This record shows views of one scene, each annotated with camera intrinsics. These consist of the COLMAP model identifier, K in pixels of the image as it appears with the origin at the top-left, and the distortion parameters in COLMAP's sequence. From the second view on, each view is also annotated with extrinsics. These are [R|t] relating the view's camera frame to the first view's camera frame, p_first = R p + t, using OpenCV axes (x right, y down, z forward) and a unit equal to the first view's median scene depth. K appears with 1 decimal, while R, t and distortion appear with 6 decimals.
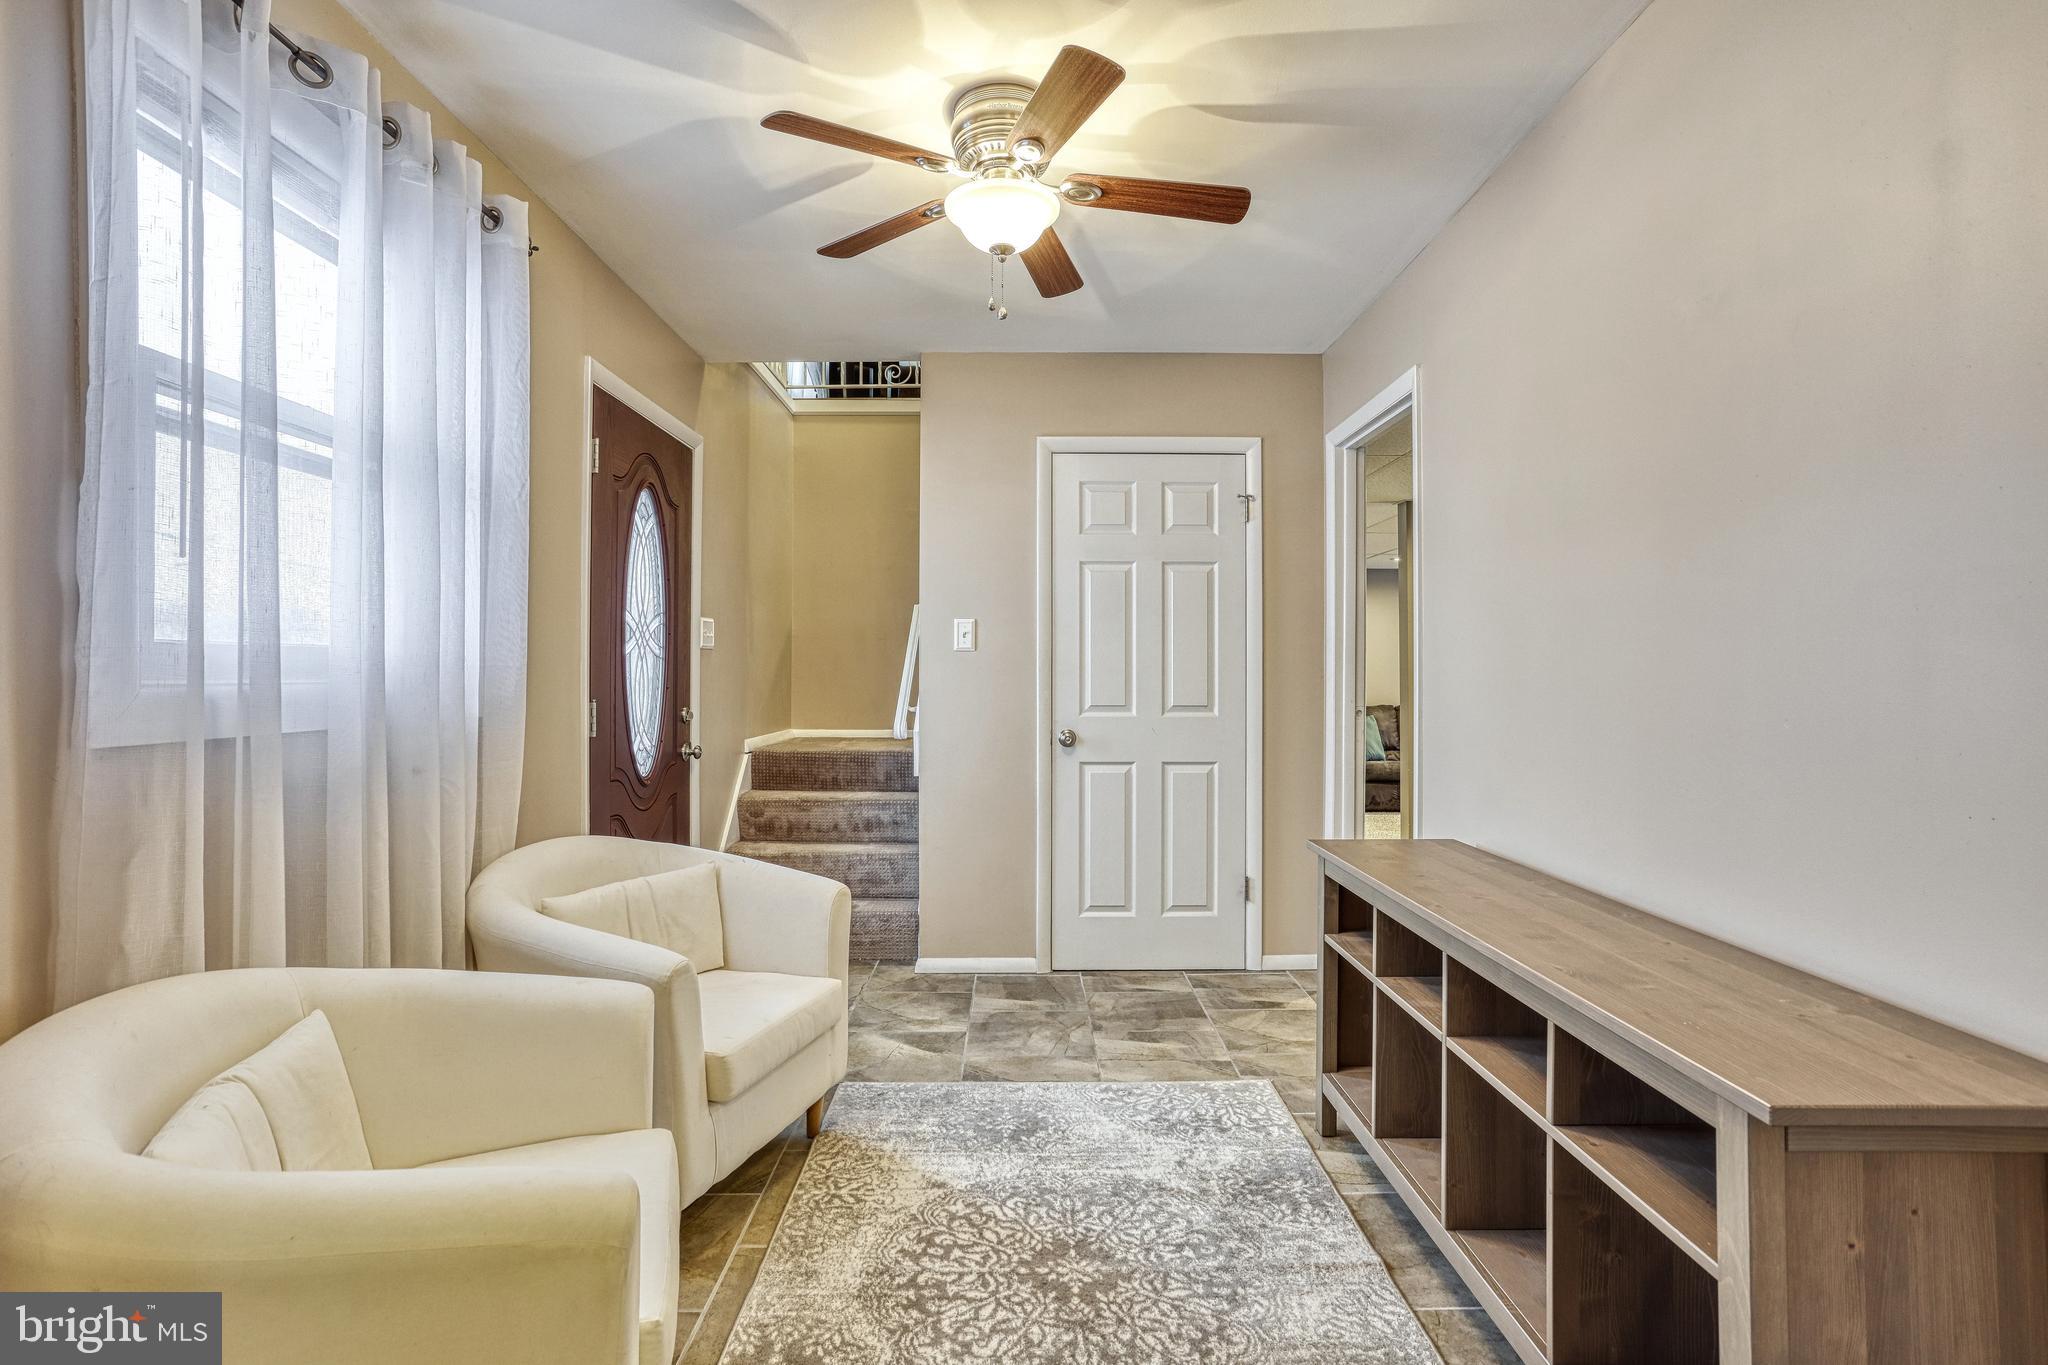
lens RADIAL K [[1002.5, 0, 1020.6], [0, 1002.5, 677.1], [0, 0, 1]] dist [-0.012610, 0.006842]
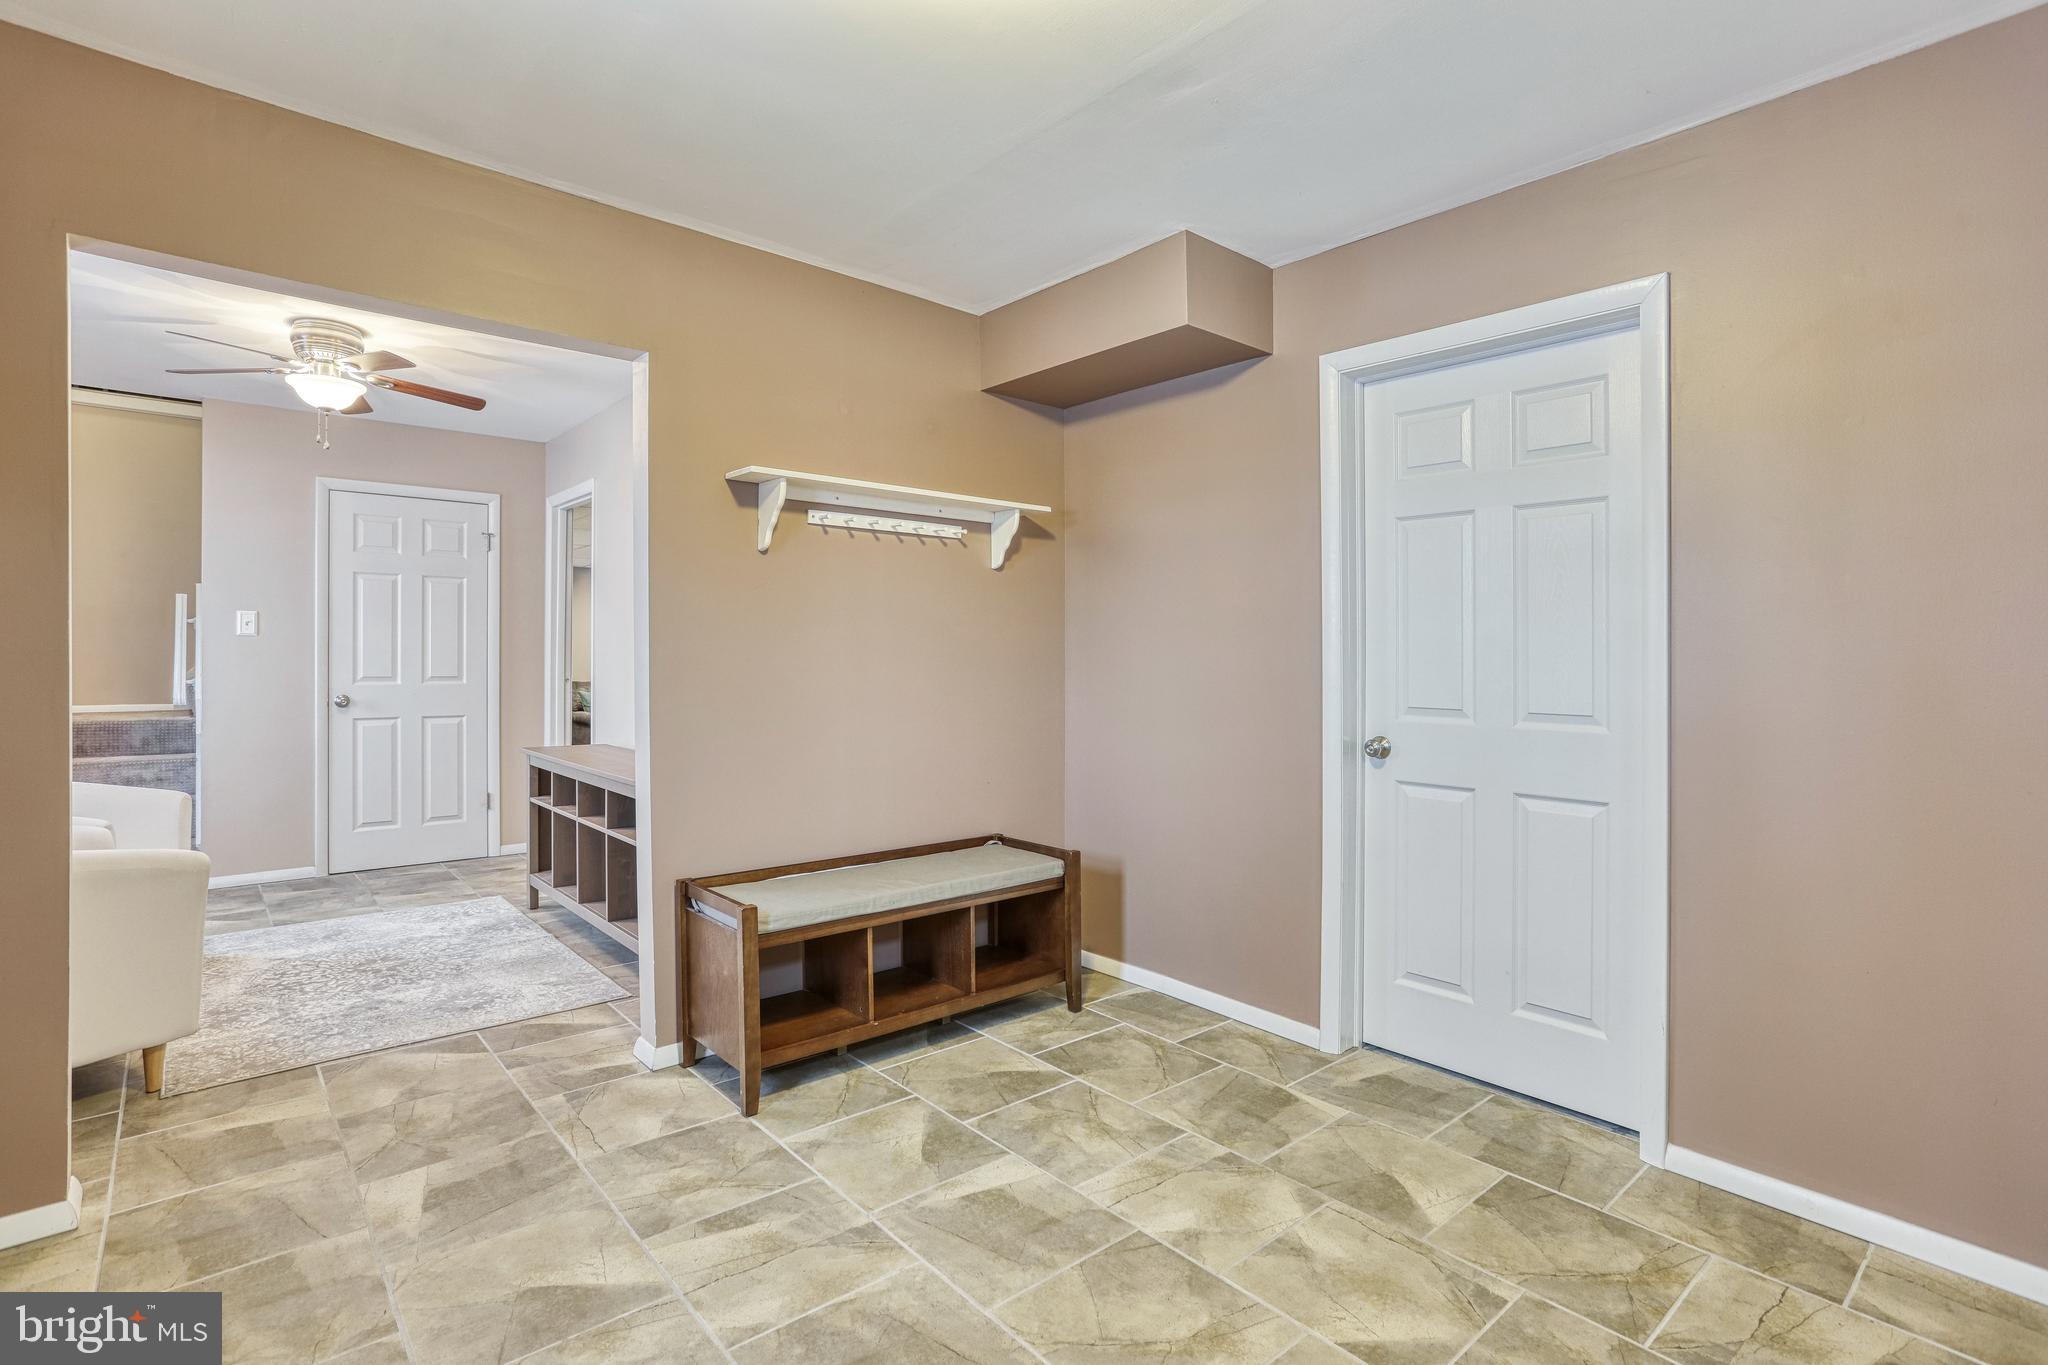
lens RADIAL K [[1002.5, 0, 1027.0], [0, 1002.5, 655.6], [0, 0, 1]] dist [-0.012610, 0.006842]
pose [[0.762486, 0.001399, 0.647003, -0.122020], [-0.003729, 0.999991, 0.002233, -0.007298], [-0.646993, -0.004115, 0.762484, -0.636436]]
